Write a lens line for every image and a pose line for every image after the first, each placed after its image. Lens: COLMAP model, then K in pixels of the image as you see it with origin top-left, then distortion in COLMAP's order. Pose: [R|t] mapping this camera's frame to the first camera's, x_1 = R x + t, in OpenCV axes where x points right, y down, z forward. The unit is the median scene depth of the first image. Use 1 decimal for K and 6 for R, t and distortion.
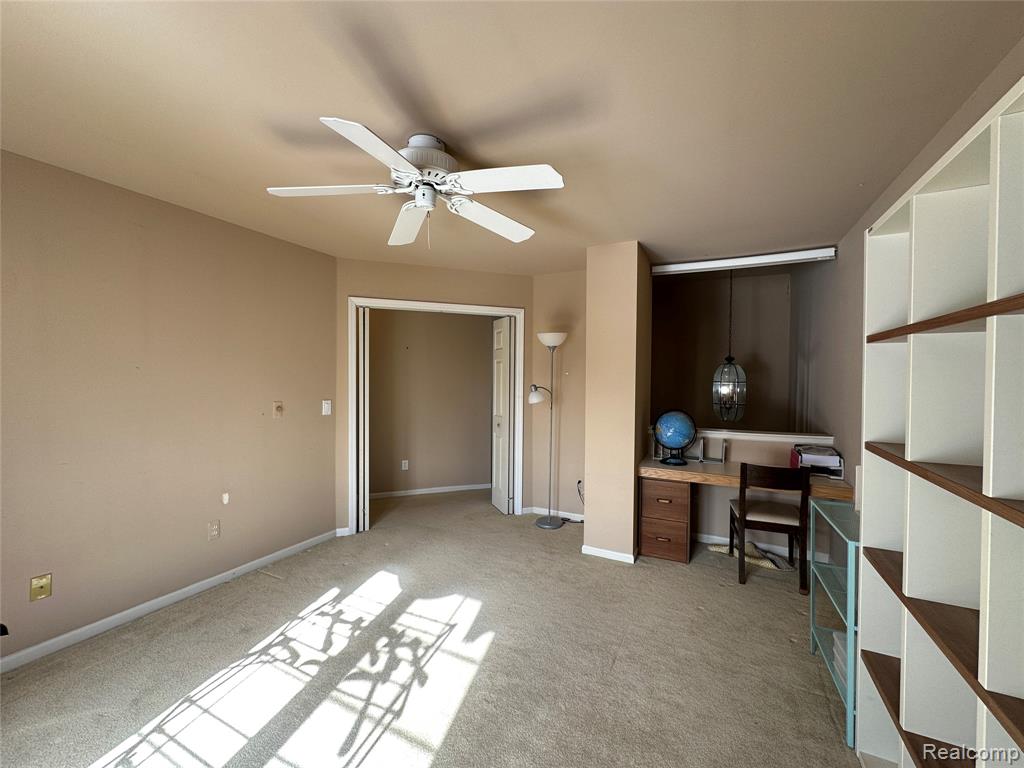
lens RADIAL K [[408.5, 0, 513.7], [0, 408.5, 382.4], [0, 0, 1]] dist [-0.003486, 0.000648]
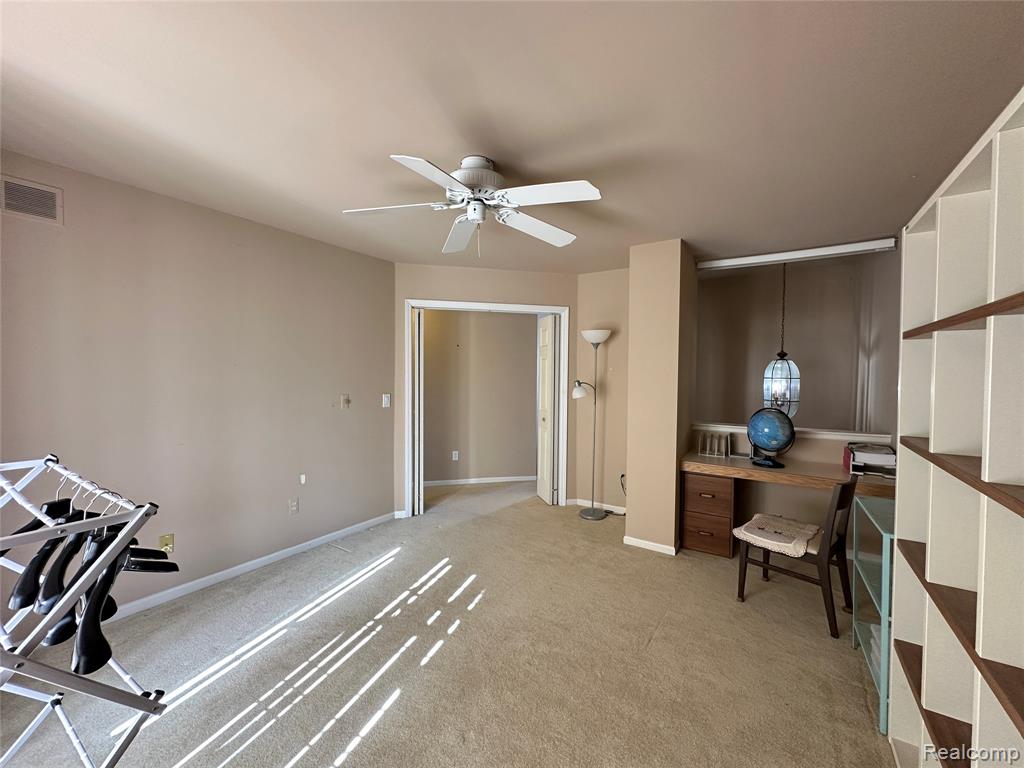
lens RADIAL K [[408.5, 0, 512.9], [0, 408.5, 381.3], [0, 0, 1]] dist [-0.003486, 0.000648]
pose [[0.993147, 0.003185, -0.116825, 0.013688], [-0.002363, 0.999972, 0.007170, 0.002413], [0.116844, -0.006845, 0.993127, -0.088625]]
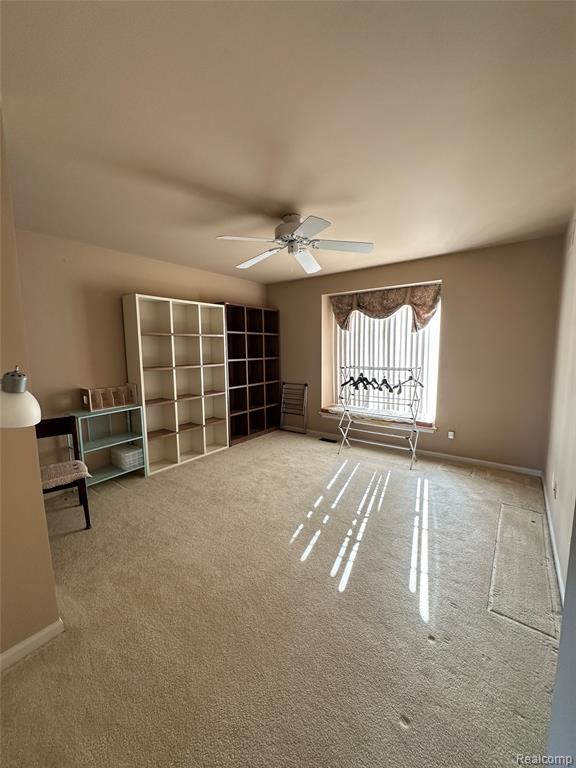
lens RADIAL K [[306.4, 0, 288.8], [0, 306.4, 381.4], [0, 0, 1]] dist [-0.003486, 0.000648]
pose [[-0.984329, -0.015565, 0.175651, -0.395621], [0.007888, 0.991213, 0.132044, -0.034418], [-0.176163, 0.131360, -0.975557, 2.155182]]
